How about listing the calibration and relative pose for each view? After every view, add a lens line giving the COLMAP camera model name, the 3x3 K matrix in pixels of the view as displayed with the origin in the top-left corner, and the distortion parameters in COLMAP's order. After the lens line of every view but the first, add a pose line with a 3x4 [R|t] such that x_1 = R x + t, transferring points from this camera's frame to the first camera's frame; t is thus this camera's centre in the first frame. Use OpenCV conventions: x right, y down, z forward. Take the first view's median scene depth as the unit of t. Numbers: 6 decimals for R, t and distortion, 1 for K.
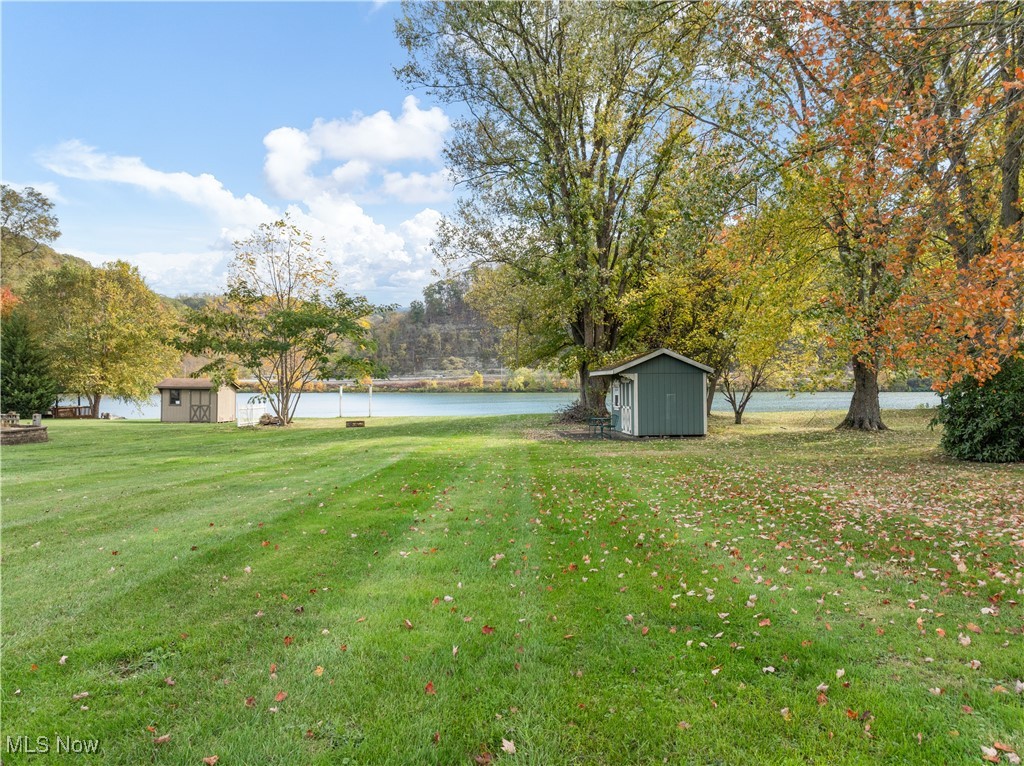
lens RADIAL K [[724.4, 0, 521.6], [0, 724.4, 380.3], [0, 0, 1]] dist [-0.052069, 0.020063]
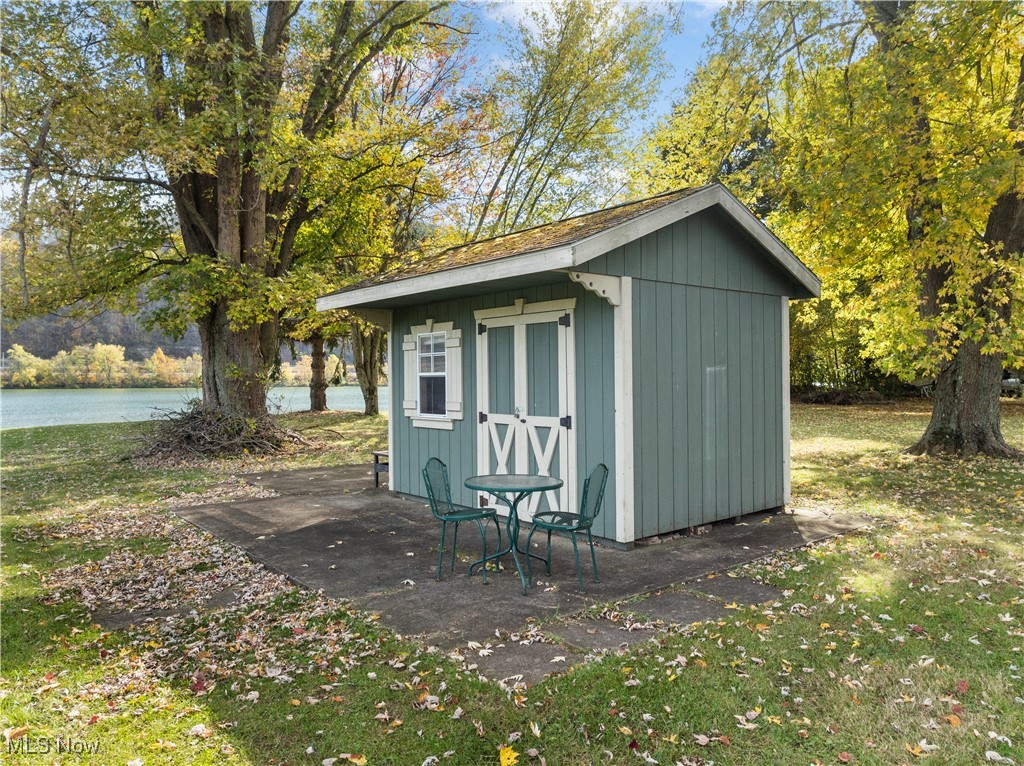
lens RADIAL K [[724.4, 0, 520.5], [0, 724.4, 383.8], [0, 0, 1]] dist [-0.052069, 0.020063]
pose [[0.824144, -0.001798, 0.566377, -0.000159], [-0.004541, 0.999942, 0.009783, 0.001155], [-0.566362, -0.010635, 0.824088, 0.041200]]
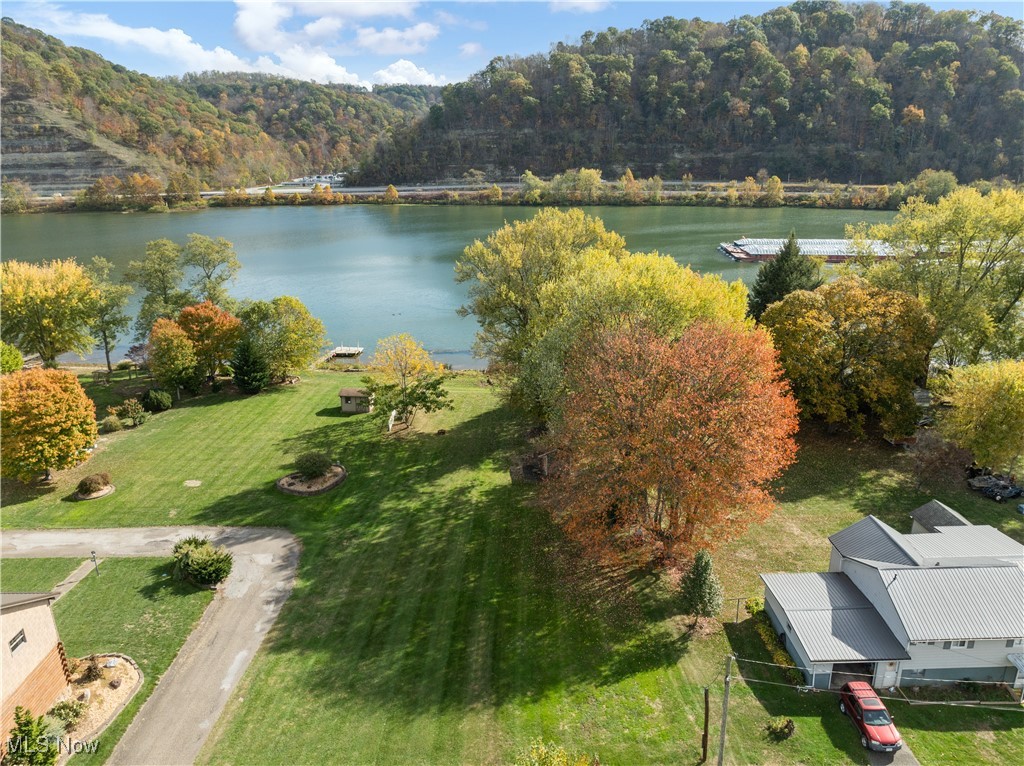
lens RADIAL K [[724.4, 0, 513.7], [0, 724.4, 375.2], [0, 0, 1]] dist [-0.052069, 0.020063]
pose [[0.999230, 0.004882, -0.038933, 0.006581], [0.007030, 0.953905, 0.300025, -0.059861], [0.038603, -0.300068, 0.953137, -0.084853]]
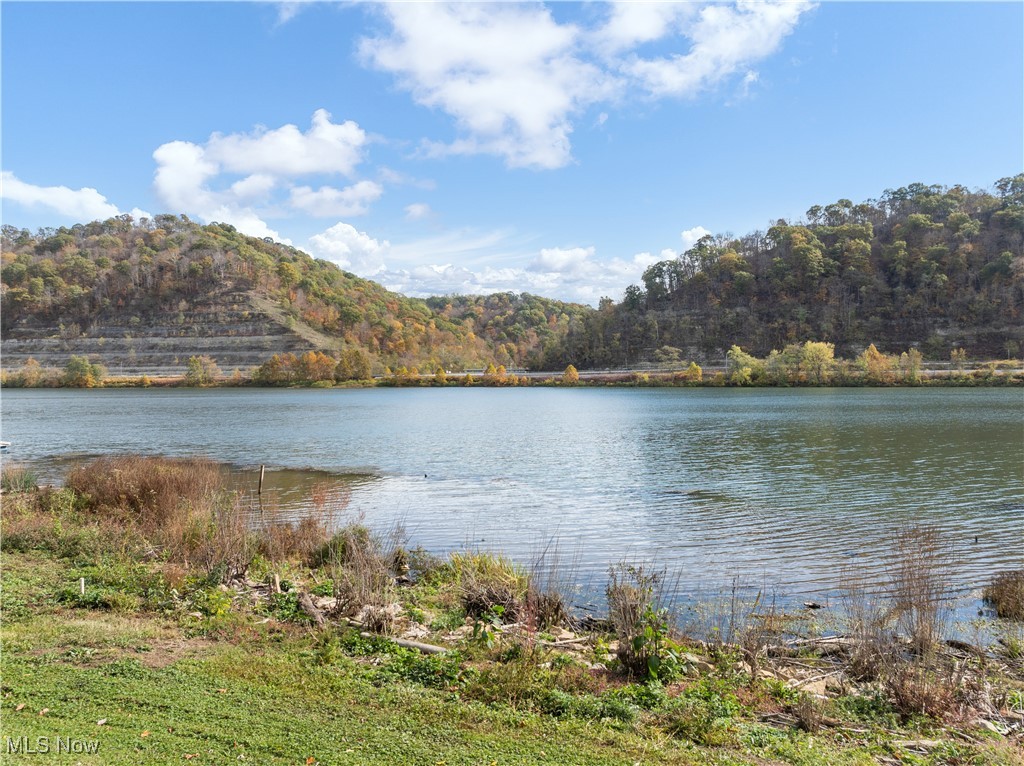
lens RADIAL K [[724.4, 0, 510.9], [0, 724.4, 380.5], [0, 0, 1]] dist [-0.052069, 0.020063]
pose [[0.937807, -0.000099, -0.347158, 0.029867], [0.002382, 0.999978, 0.006149, 0.003094], [0.347150, -0.006593, 0.937786, 0.116144]]
